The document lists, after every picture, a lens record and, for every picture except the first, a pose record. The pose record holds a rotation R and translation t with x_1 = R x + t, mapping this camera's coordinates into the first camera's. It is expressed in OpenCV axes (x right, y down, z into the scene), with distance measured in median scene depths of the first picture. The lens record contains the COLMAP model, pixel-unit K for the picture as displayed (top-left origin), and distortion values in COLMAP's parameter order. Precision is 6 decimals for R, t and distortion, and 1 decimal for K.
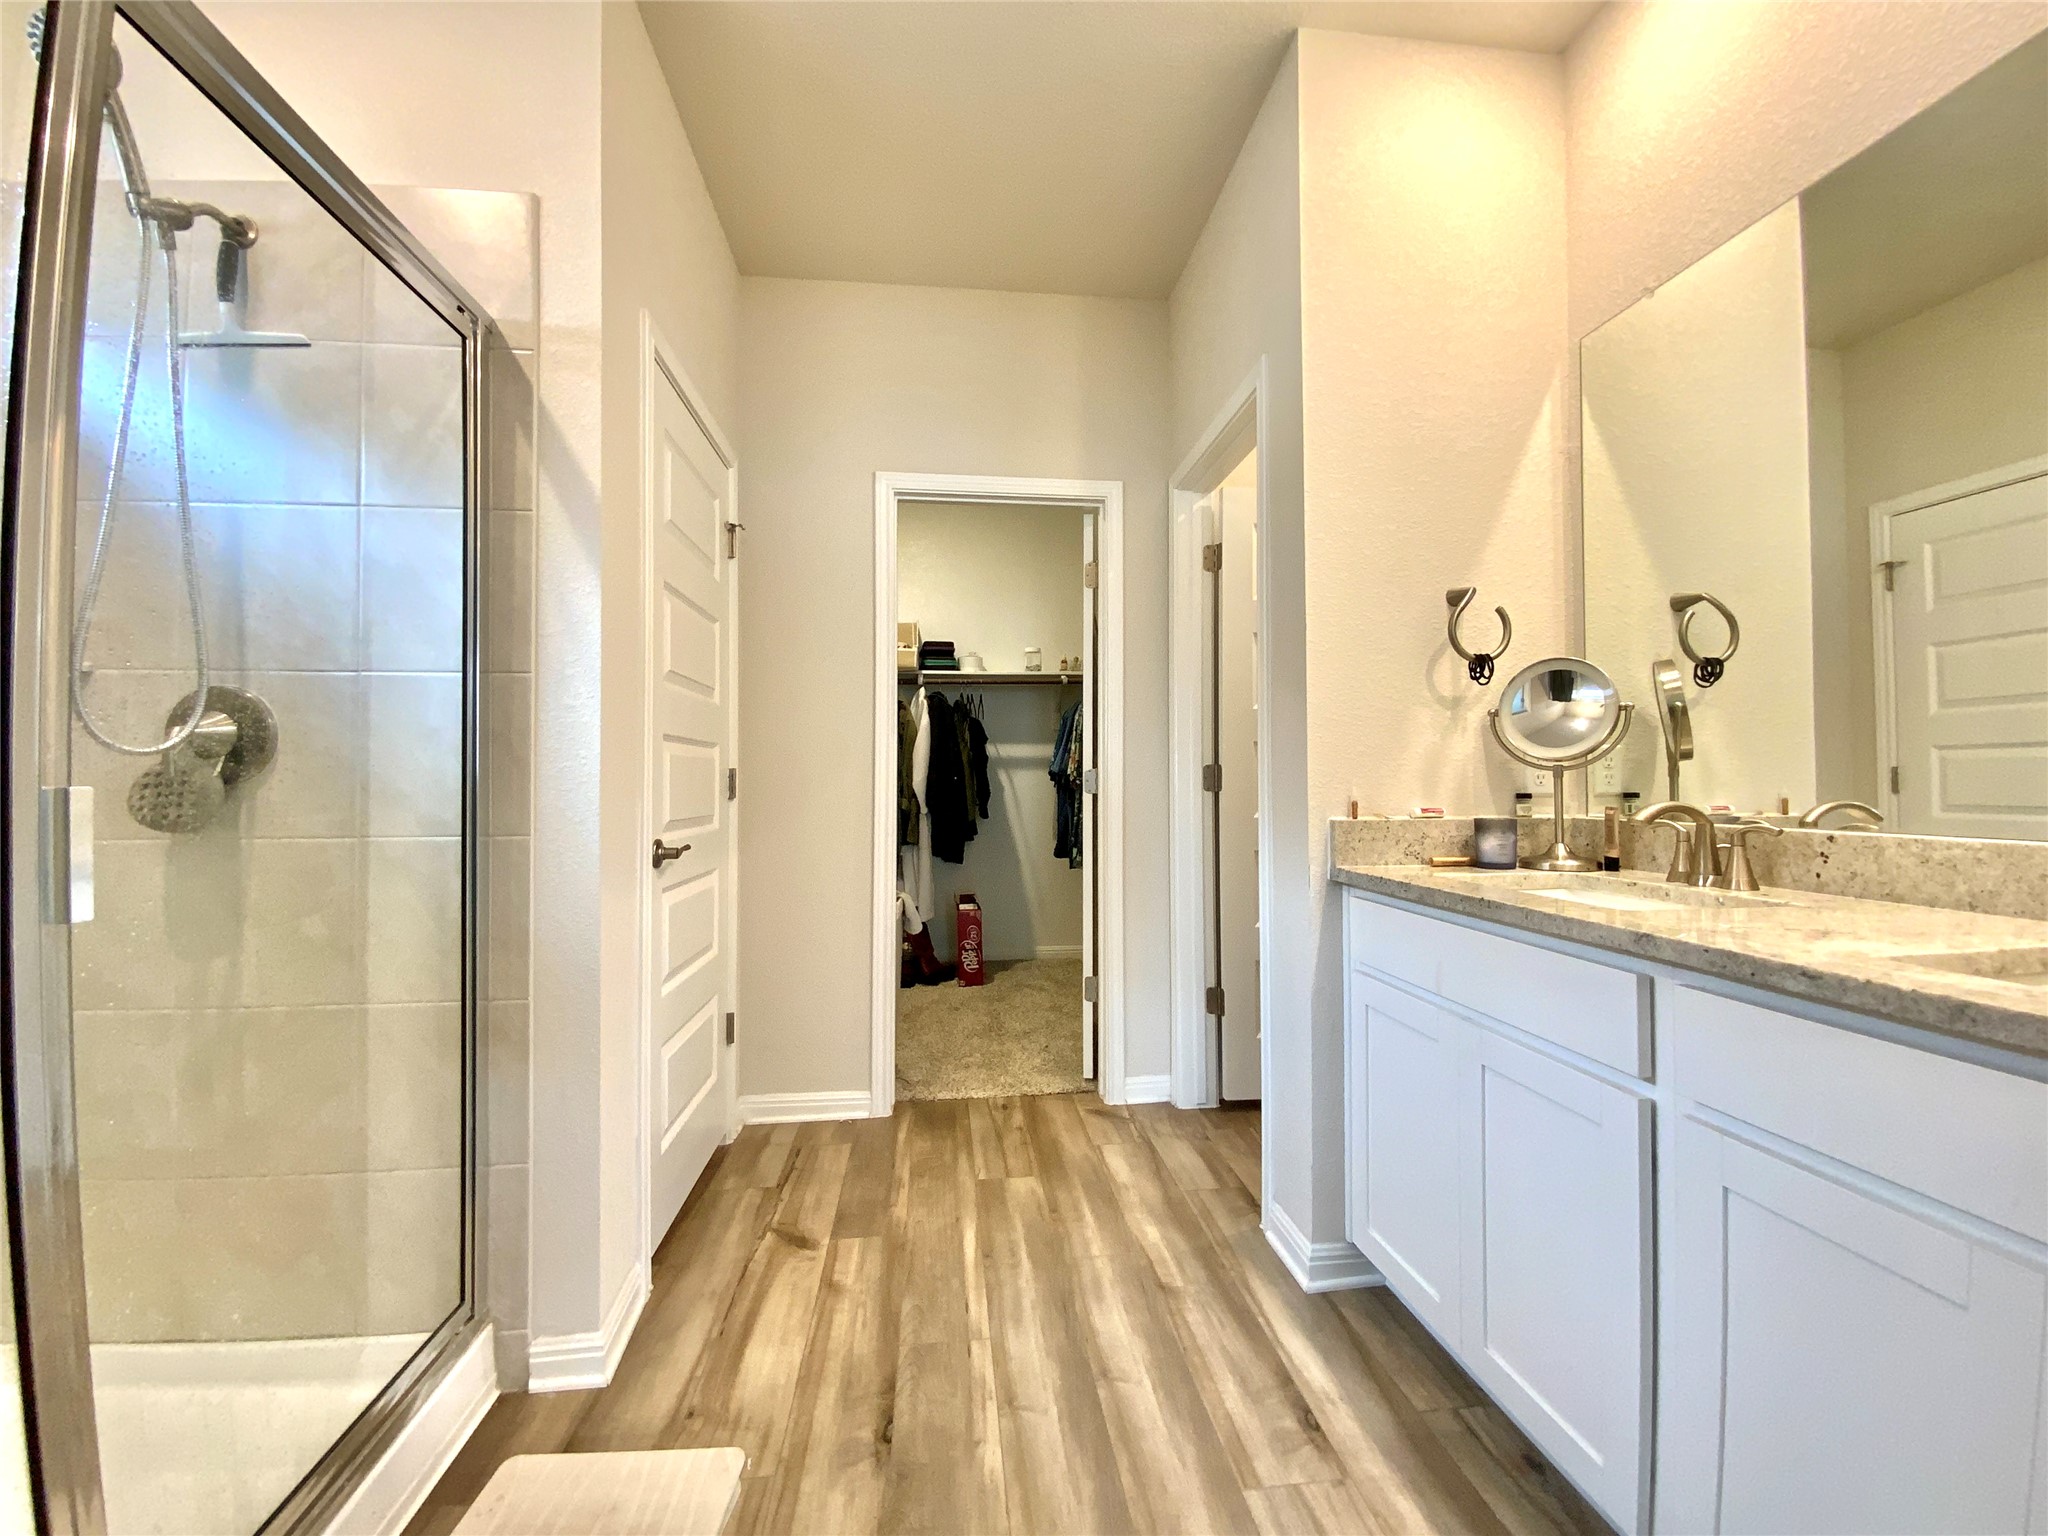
lens RADIAL K [[827.5, 0, 1024.3], [0, 827.5, 771.5], [0, 0, 1]] dist [-0.000563, -0.002165]
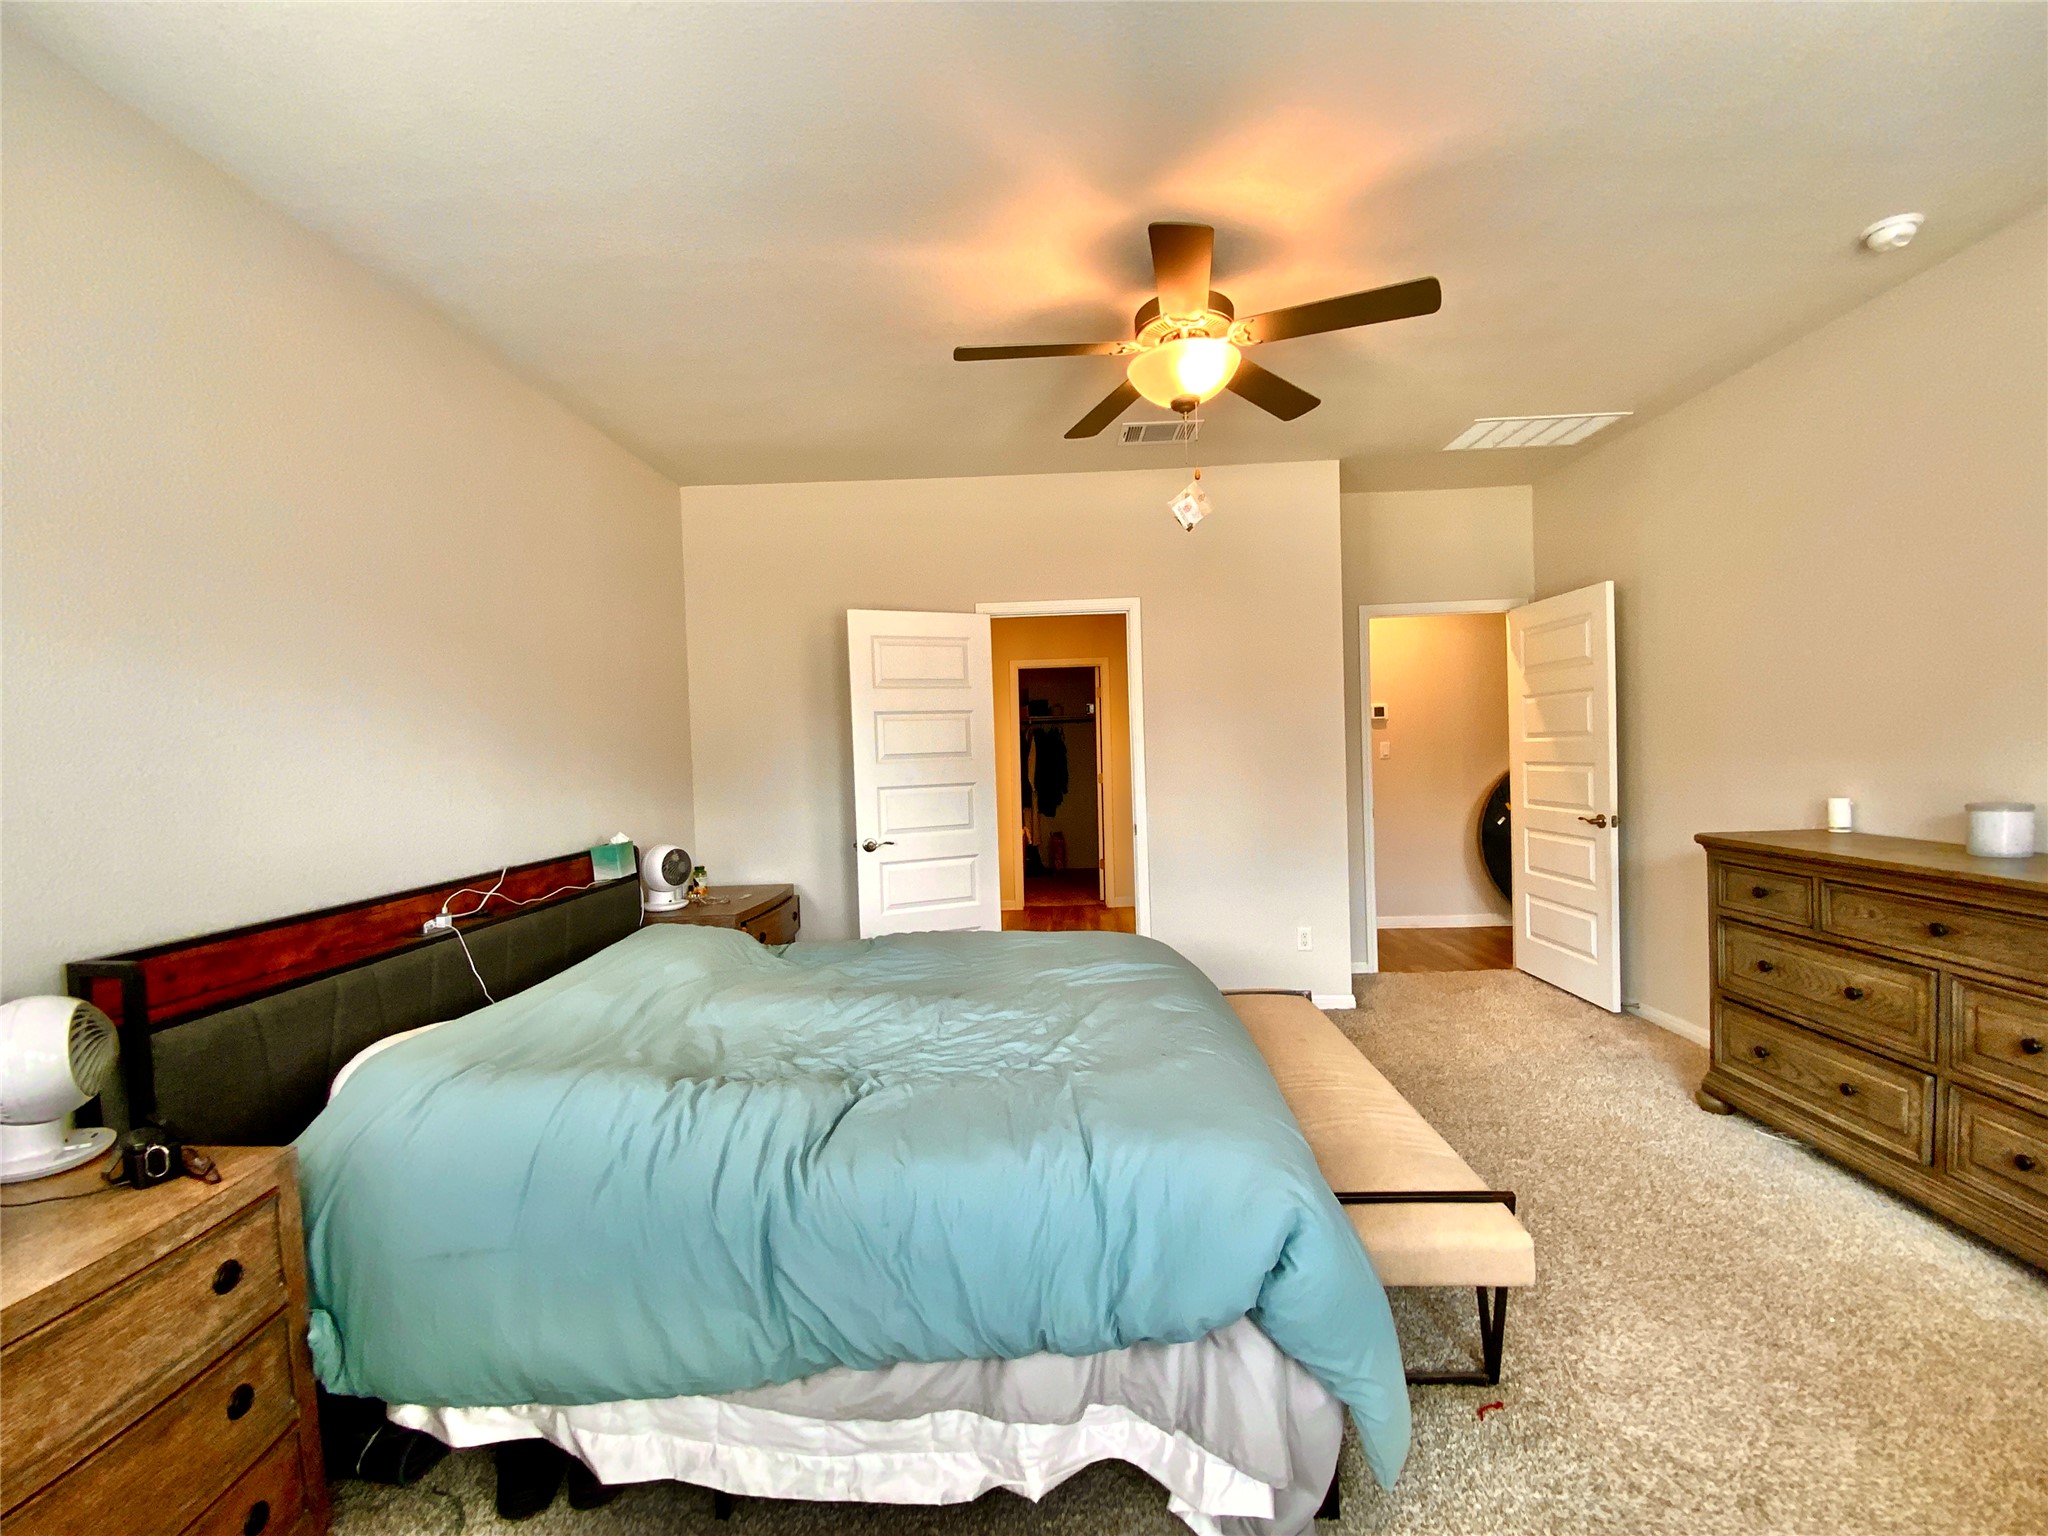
lens RADIAL K [[827.5, 0, 1024.0], [0, 827.5, 772.6], [0, 0, 1]] dist [-0.000563, -0.002165]
pose [[0.989247, -0.029340, -0.143280, 0.326544], [0.035516, 0.998539, 0.040733, -0.177943], [0.141875, -0.045384, 0.988844, -2.249329]]
